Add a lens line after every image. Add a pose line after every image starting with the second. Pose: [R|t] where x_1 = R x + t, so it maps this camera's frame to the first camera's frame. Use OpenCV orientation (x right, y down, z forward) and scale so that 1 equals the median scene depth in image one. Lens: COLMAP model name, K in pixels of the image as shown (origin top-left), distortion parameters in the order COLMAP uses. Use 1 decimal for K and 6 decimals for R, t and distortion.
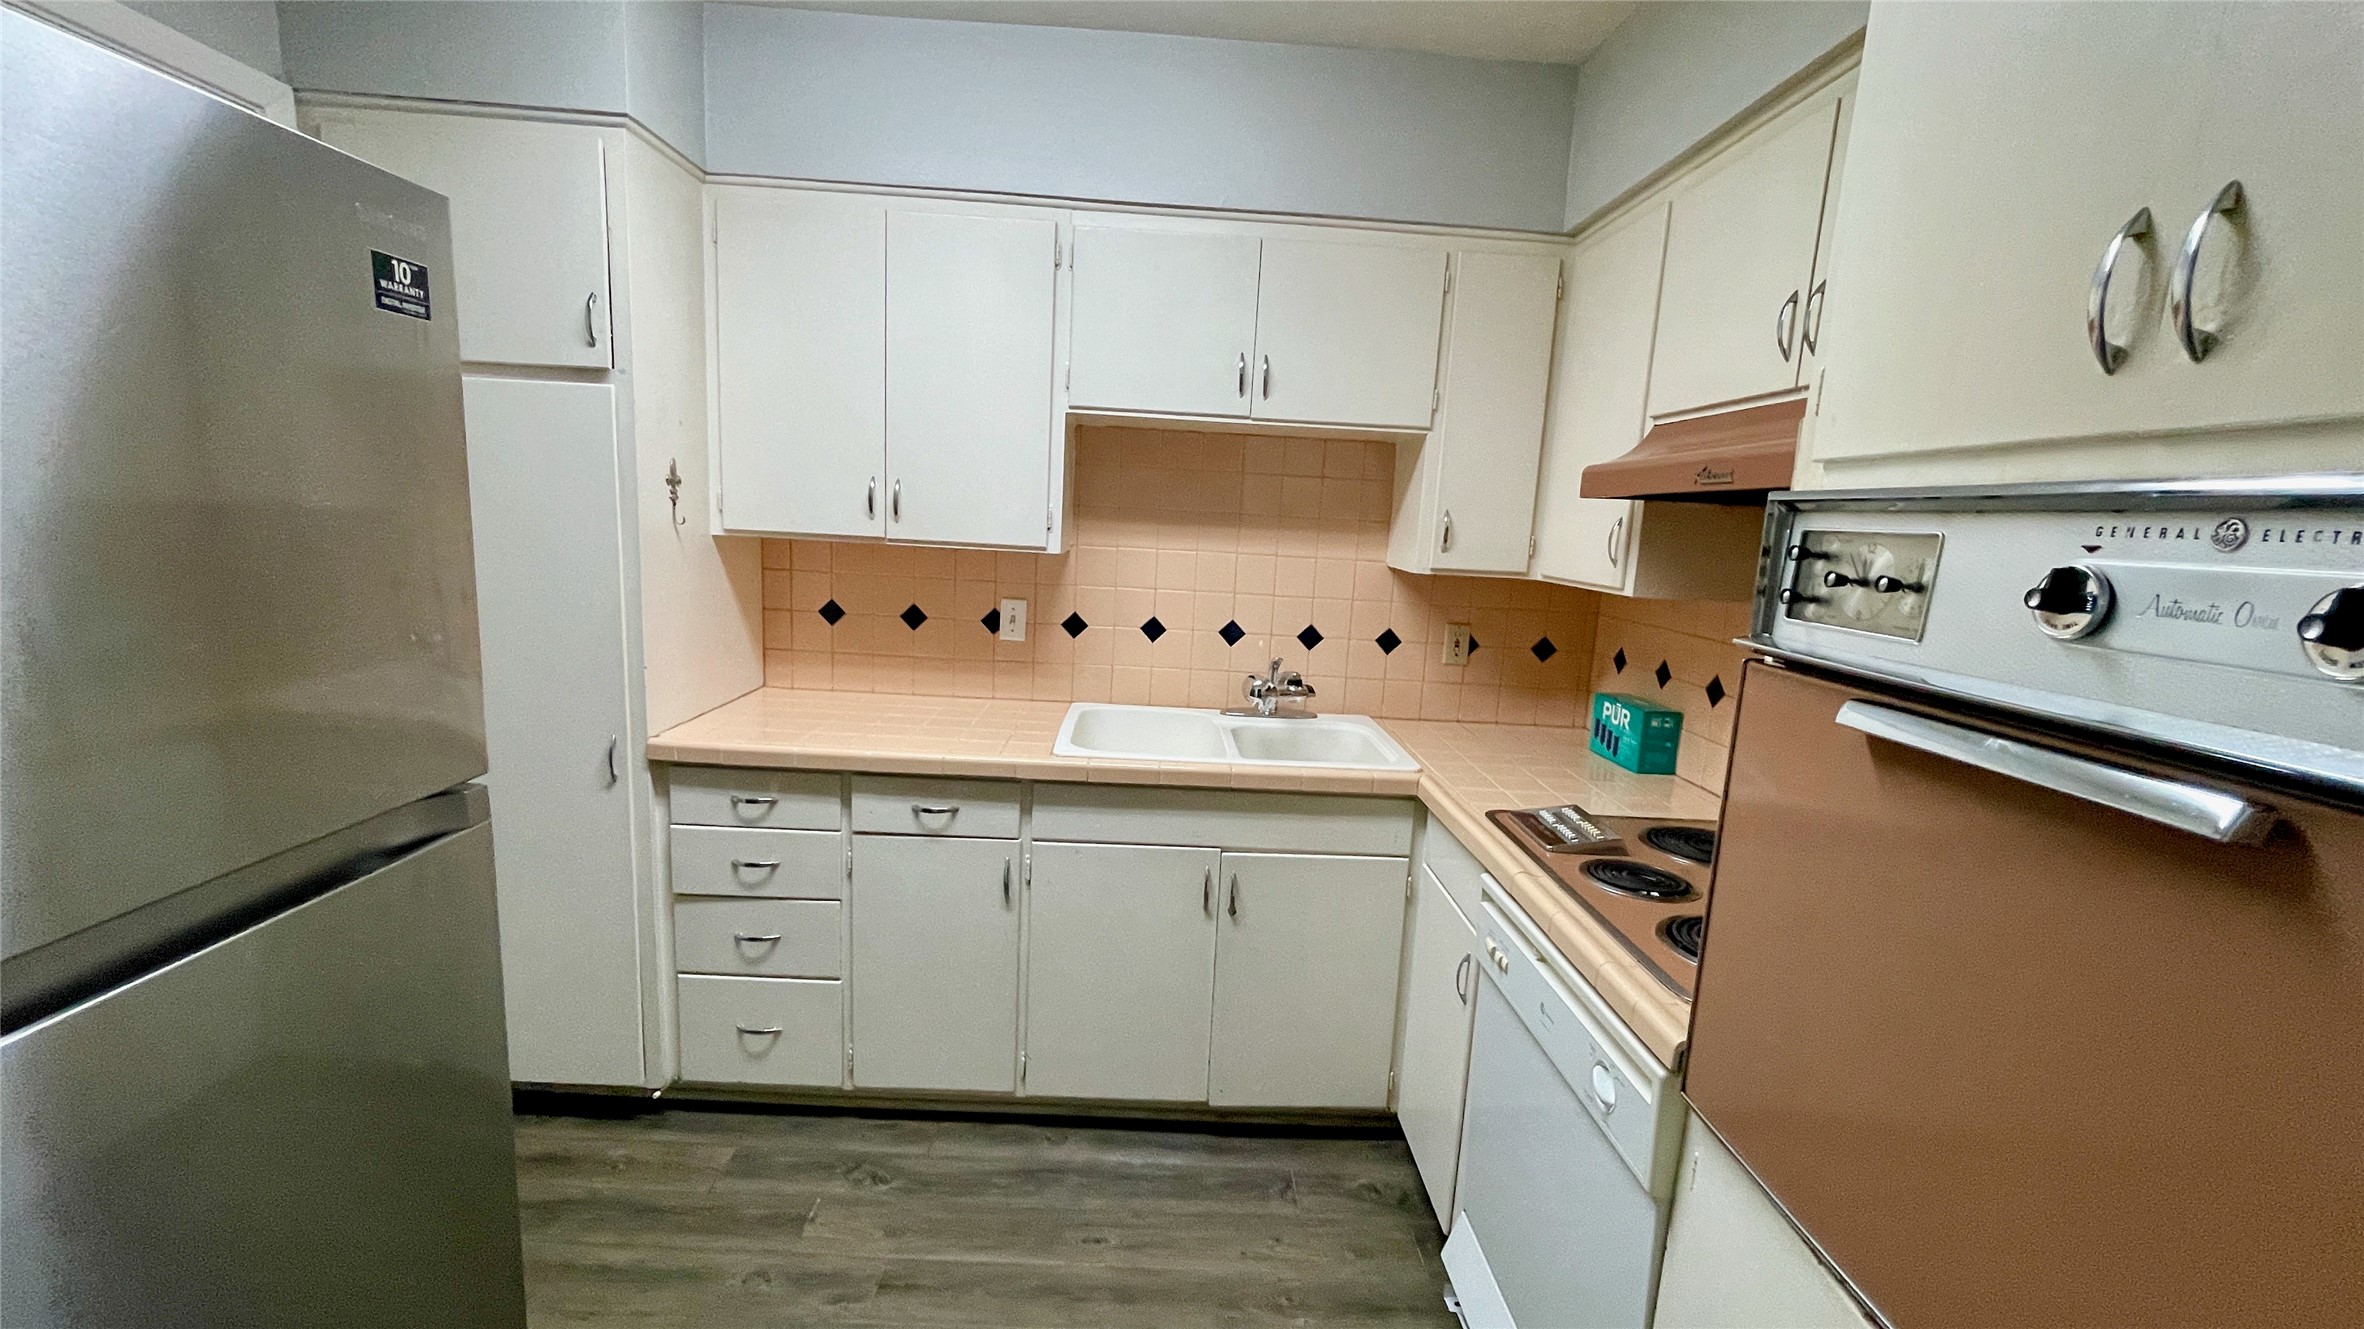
lens RADIAL K [[947.1, 0, 1194.6], [0, 947.1, 673.2], [0, 0, 1]] dist [-0.007586, 0.000597]
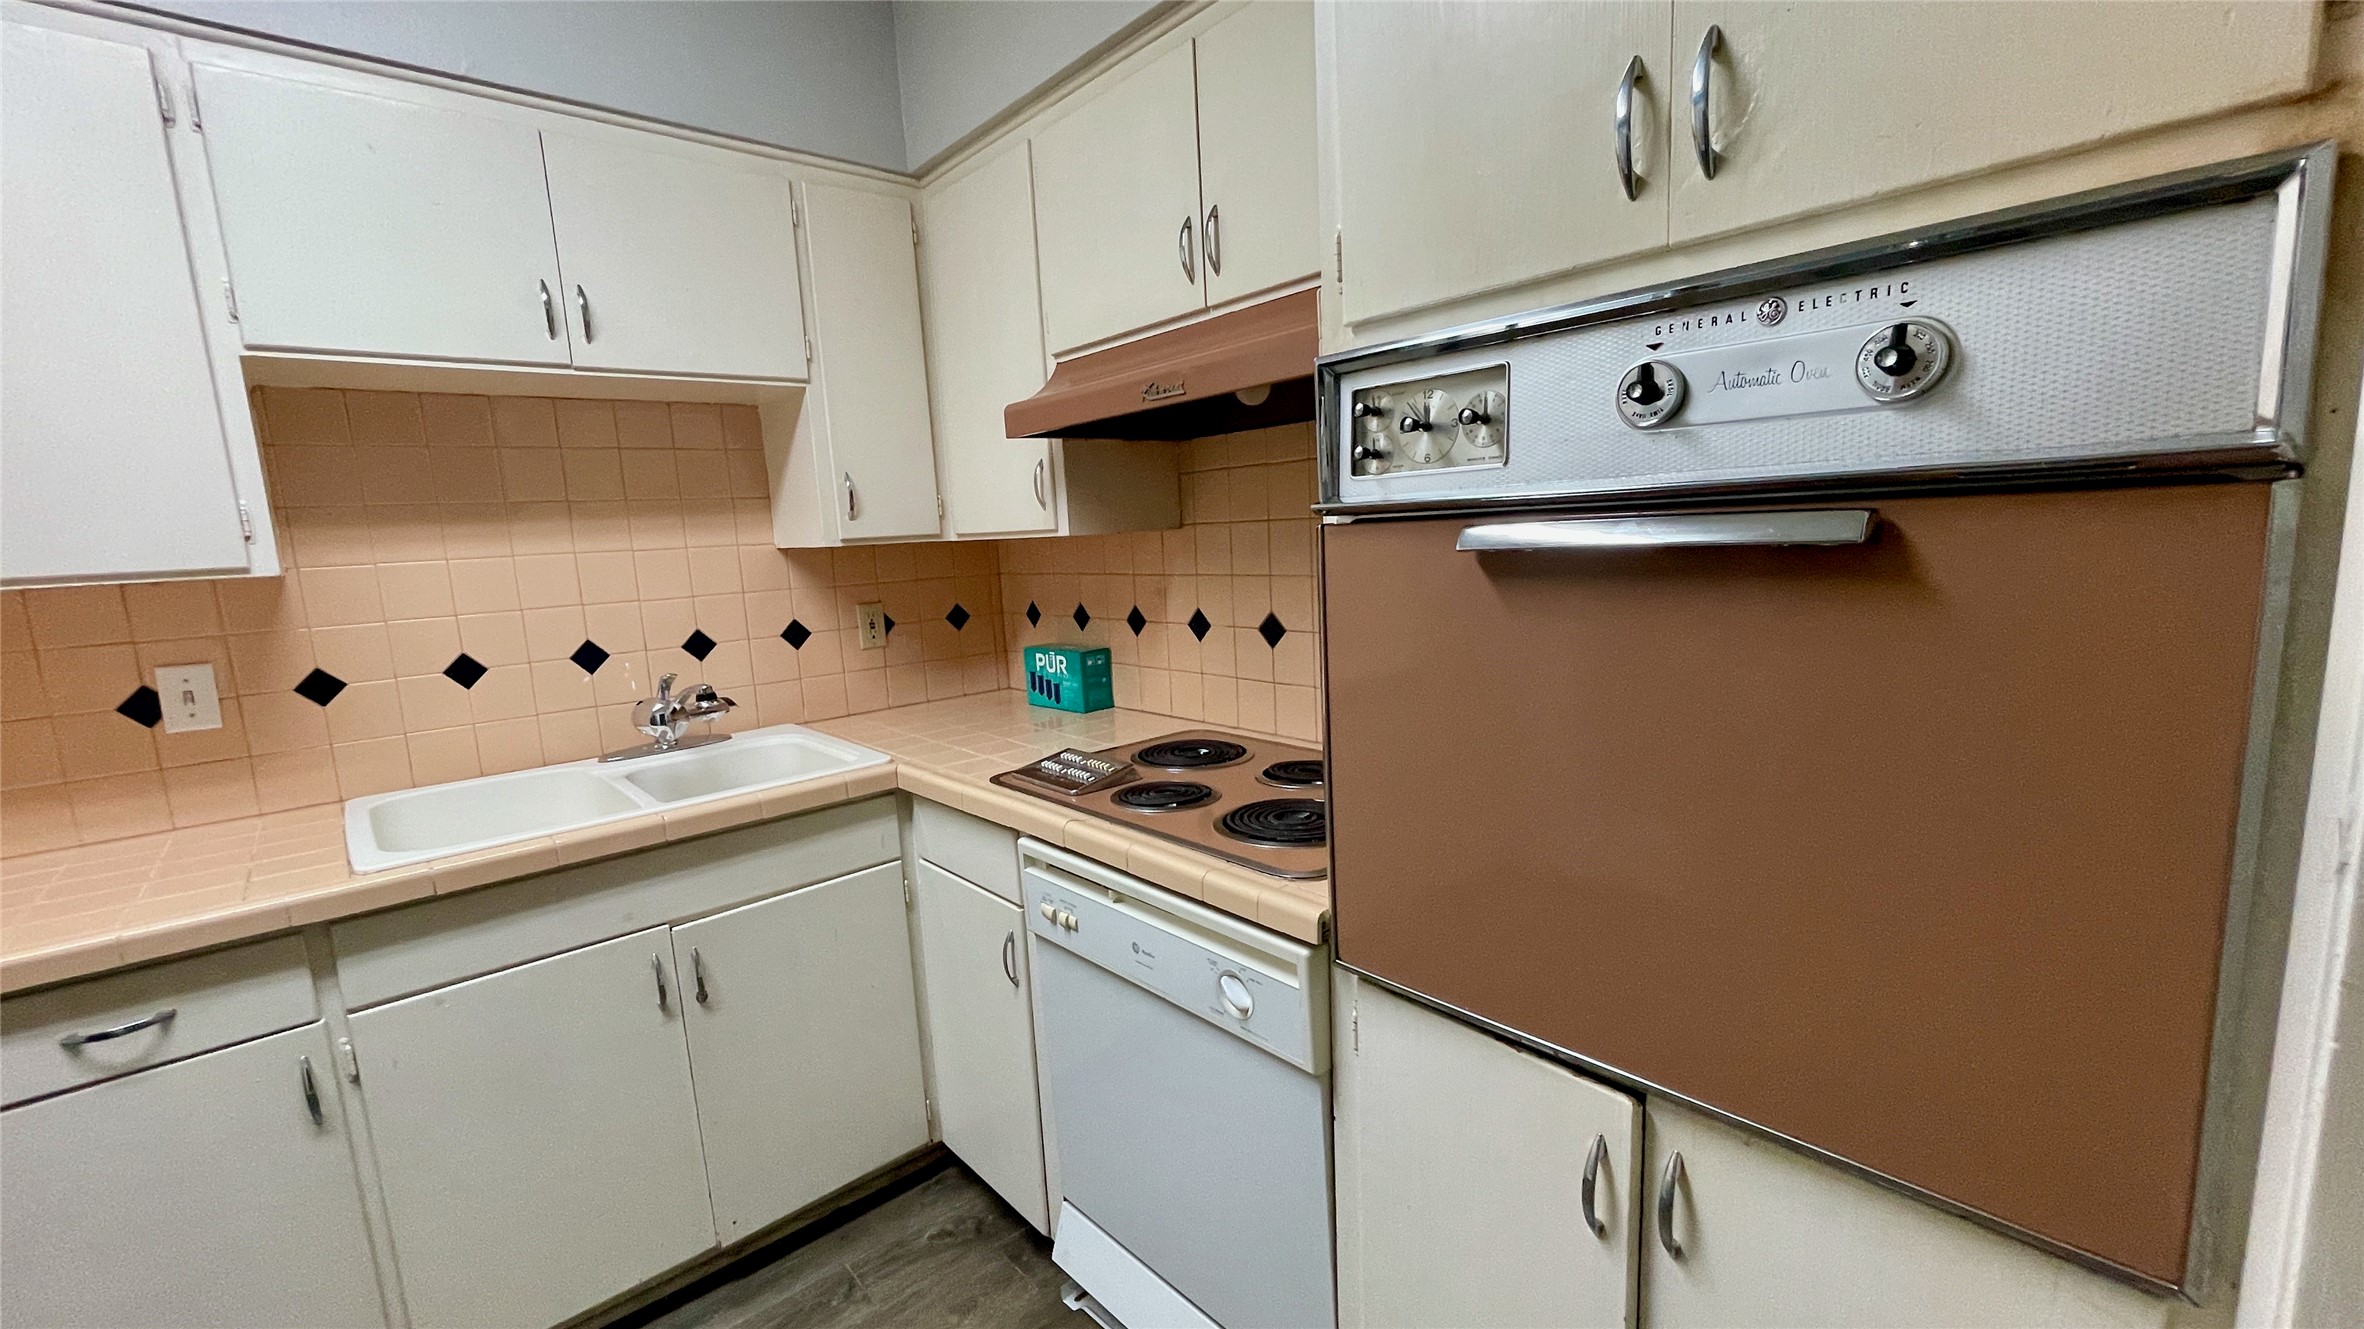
lens RADIAL K [[947.1, 0, 1181.0], [0, 947.1, 668.9], [0, 0, 1]] dist [-0.007586, 0.000597]
pose [[0.766688, -0.190006, 0.613260, -0.085982], [0.196040, 0.978867, 0.058196, 0.022305], [-0.611358, 0.075605, 0.787734, 0.137181]]
